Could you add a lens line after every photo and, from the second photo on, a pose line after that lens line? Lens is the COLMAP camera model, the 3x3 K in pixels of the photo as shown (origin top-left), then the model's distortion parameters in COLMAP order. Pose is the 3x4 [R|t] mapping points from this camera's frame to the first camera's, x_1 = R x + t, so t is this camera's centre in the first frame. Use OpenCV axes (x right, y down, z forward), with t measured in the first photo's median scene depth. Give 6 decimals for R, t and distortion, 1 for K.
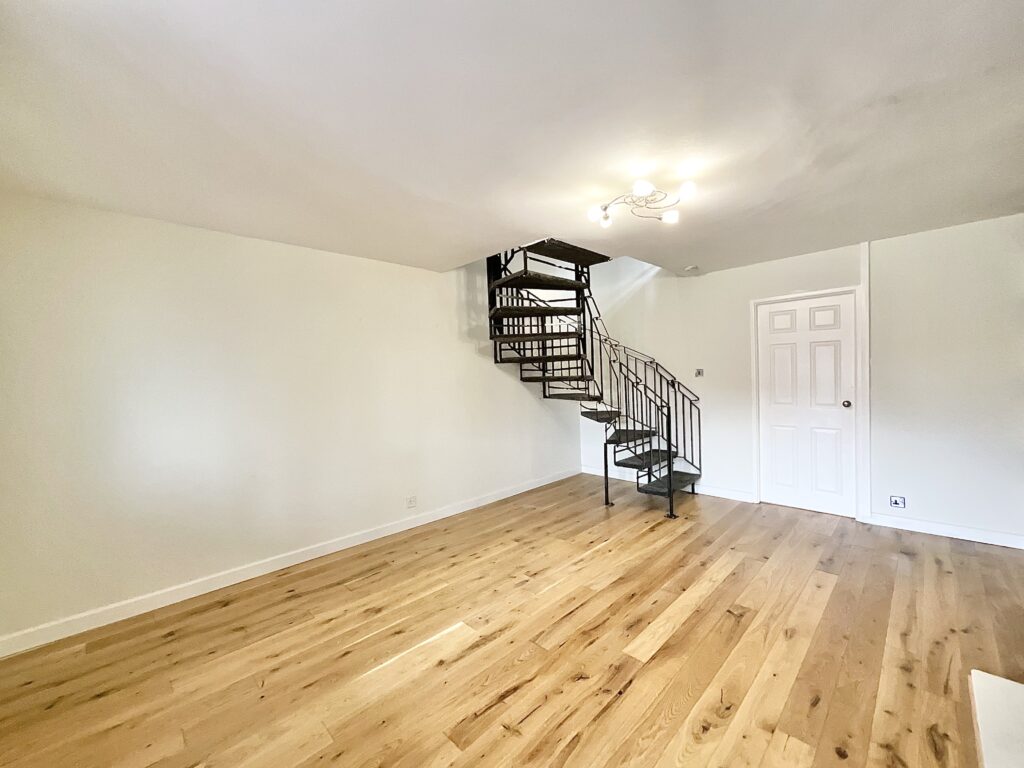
lens RADIAL K [[413.6, 0, 510.7], [0, 413.6, 386.0], [0, 0, 1]] dist [-0.000766, -0.000001]
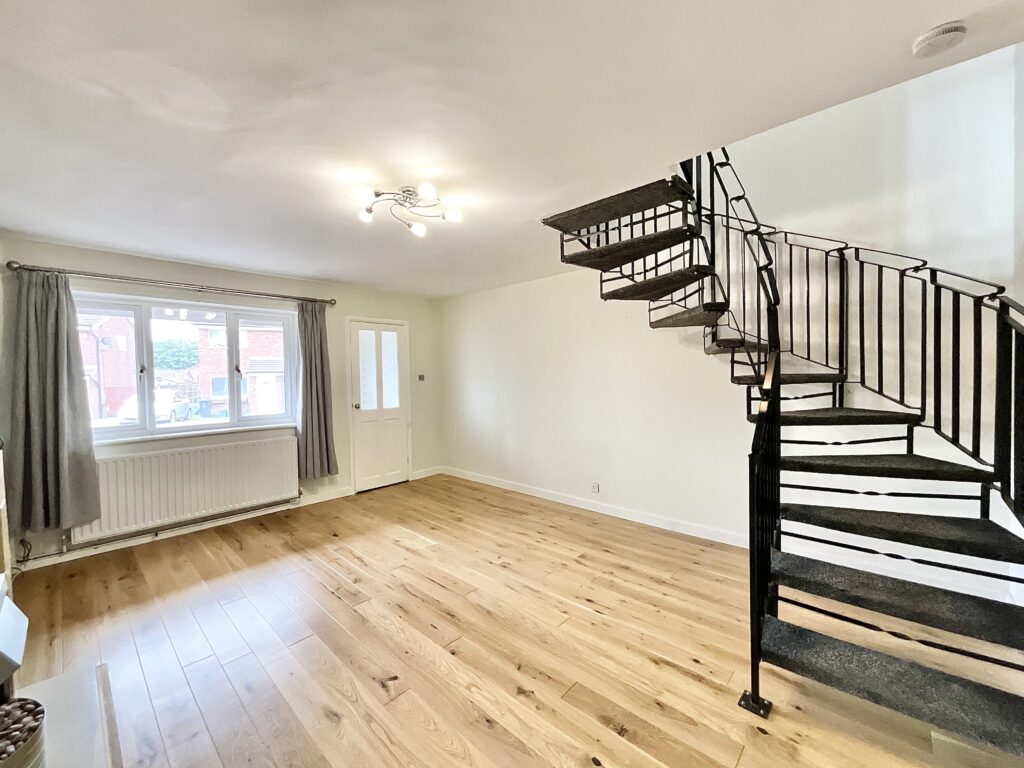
lens RADIAL K [[413.6, 0, 511.1], [0, 413.6, 384.5], [0, 0, 1]] dist [-0.000766, -0.000001]
pose [[0.043578, 0.057096, -0.997417, 1.011778], [-0.008109, 0.998353, 0.056795, -0.057828], [0.999017, 0.005613, 0.043969, 0.915658]]
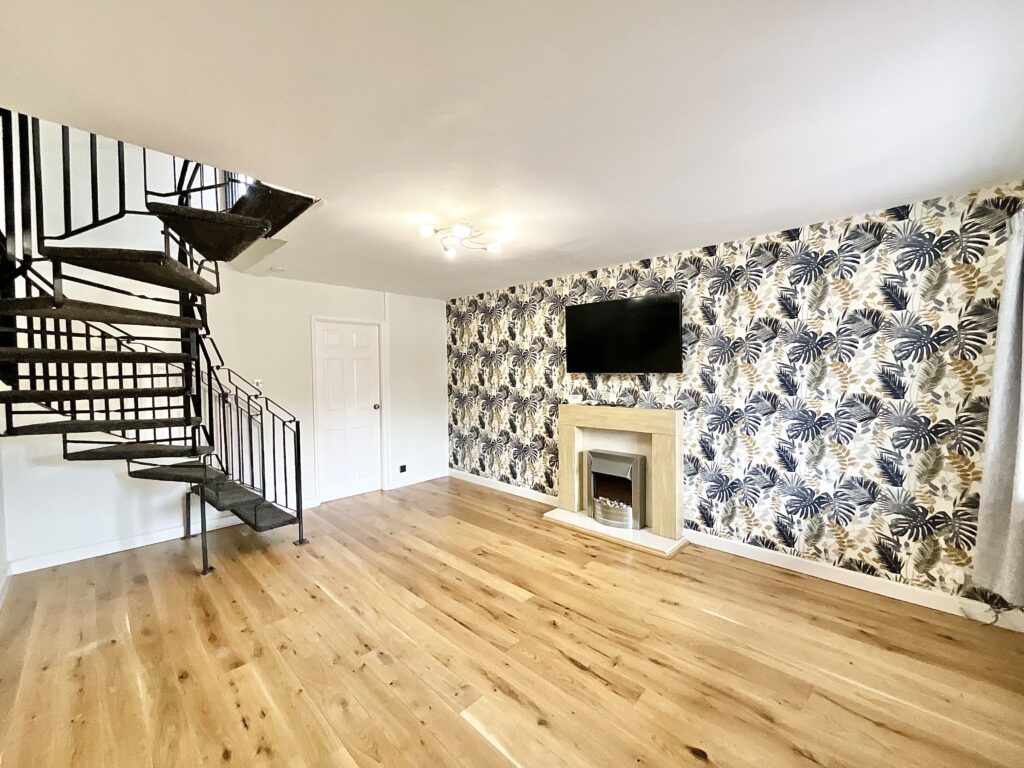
lens RADIAL K [[413.6, 0, 510.2], [0, 413.6, 383.0], [0, 0, 1]] dist [-0.000766, -0.000001]
pose [[-0.012152, 0.008685, 0.999888, -0.666366], [0.034891, 0.999357, -0.008256, -0.011223], [-0.999317, 0.034787, -0.012448, 0.689490]]
